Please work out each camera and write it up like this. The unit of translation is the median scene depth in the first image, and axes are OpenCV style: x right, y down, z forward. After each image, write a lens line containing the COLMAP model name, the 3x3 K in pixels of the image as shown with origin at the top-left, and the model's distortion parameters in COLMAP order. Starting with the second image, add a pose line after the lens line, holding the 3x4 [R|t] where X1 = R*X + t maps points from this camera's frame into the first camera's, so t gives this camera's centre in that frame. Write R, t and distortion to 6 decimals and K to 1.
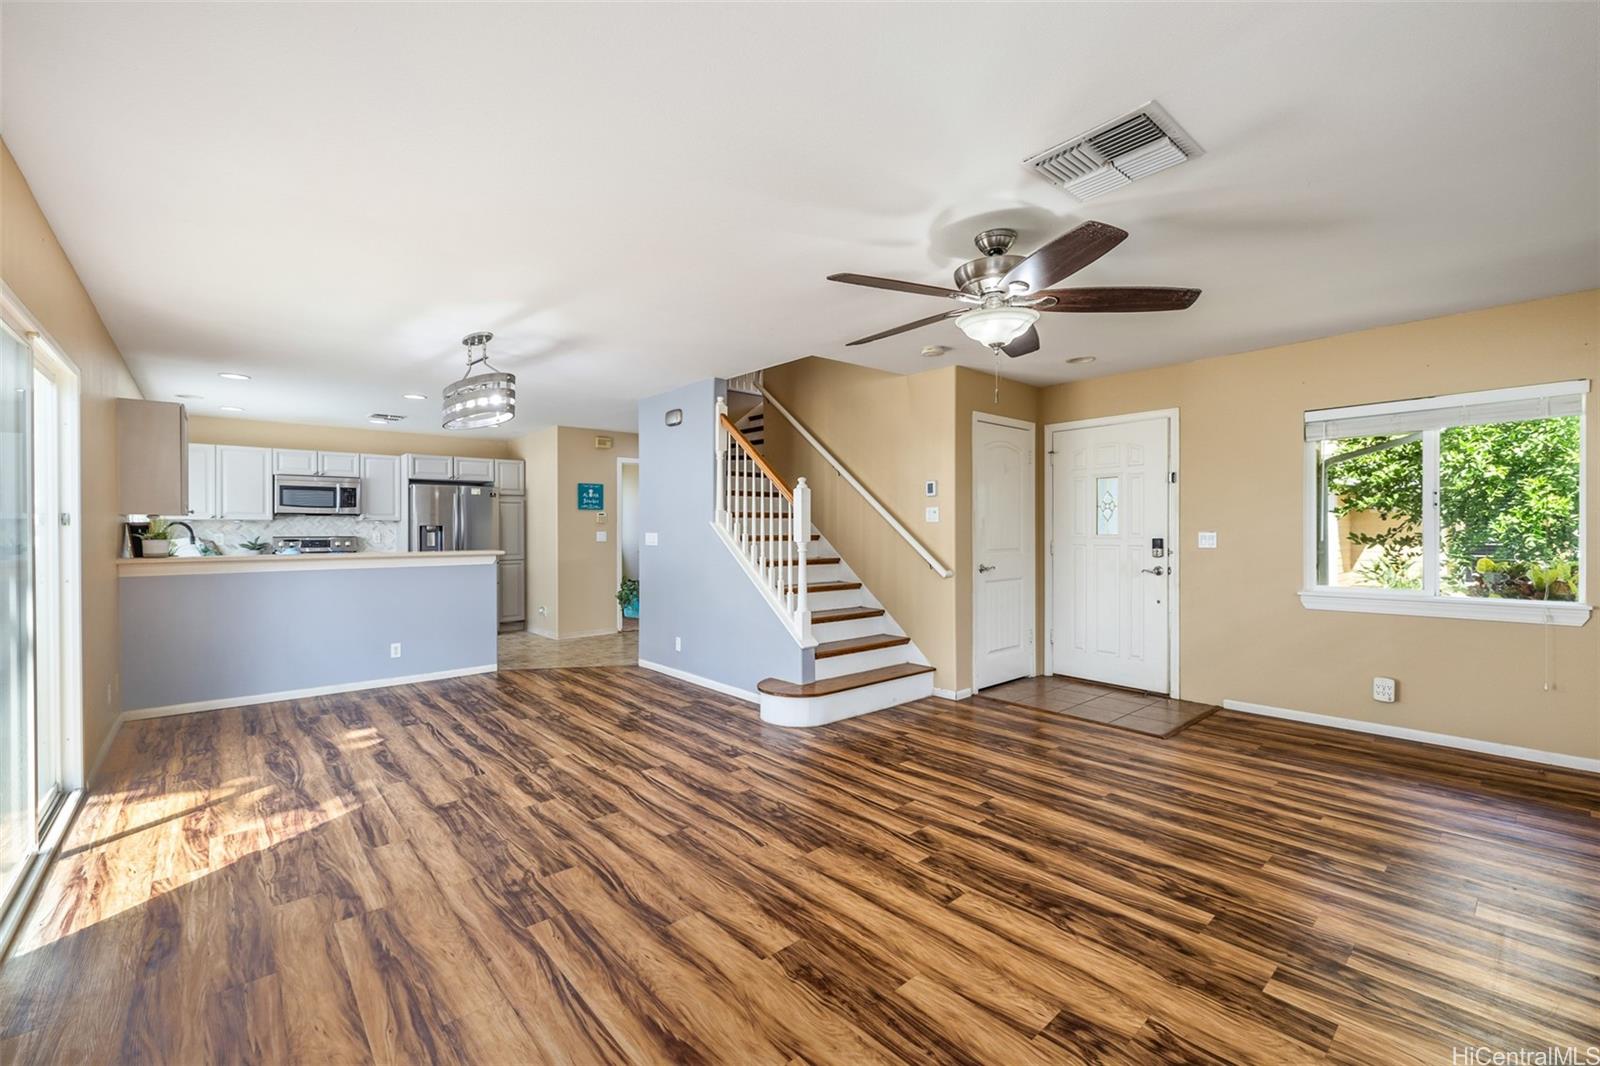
lens RADIAL K [[668.3, 0, 795.5], [0, 668.3, 531.5], [0, 0, 1]] dist [-0.003082, -0.000465]
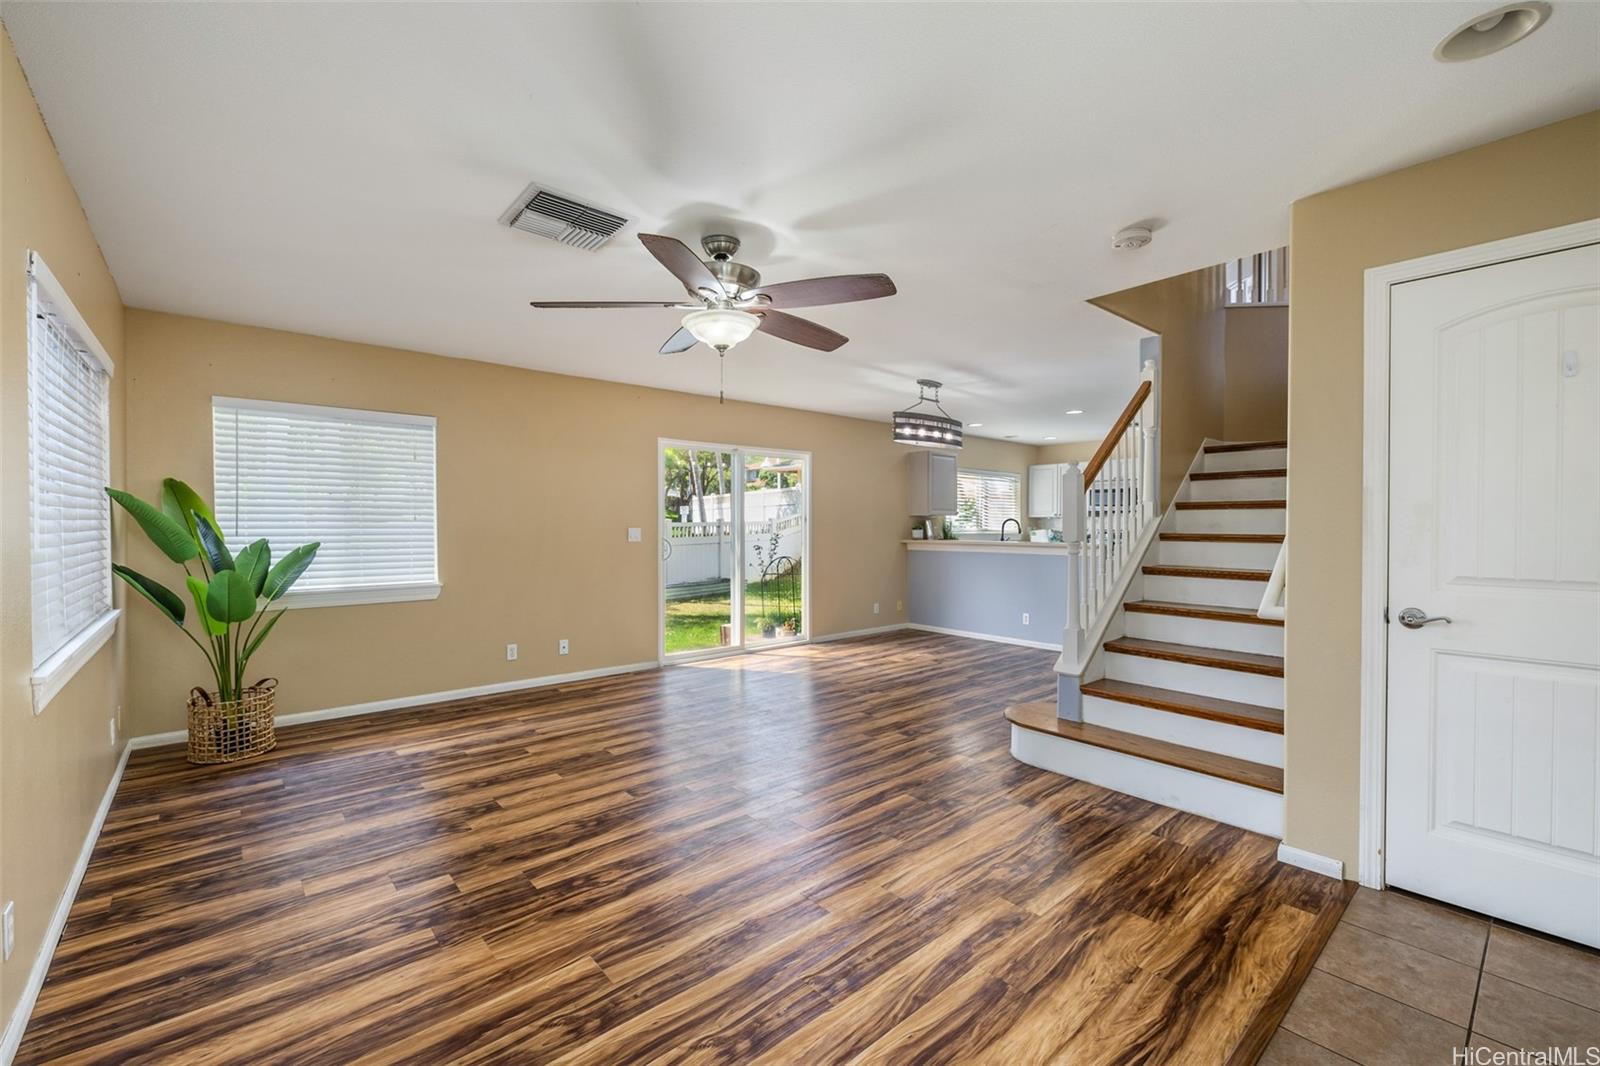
lens RADIAL K [[668.3, 0, 803.3], [0, 668.3, 528.8], [0, 0, 1]] dist [-0.003082, -0.000465]
pose [[-0.000054, 0.010391, -0.999946, 1.331156], [-0.004906, 0.999934, 0.010391, -0.011122], [0.999988, 0.004906, -0.000003, 1.119742]]
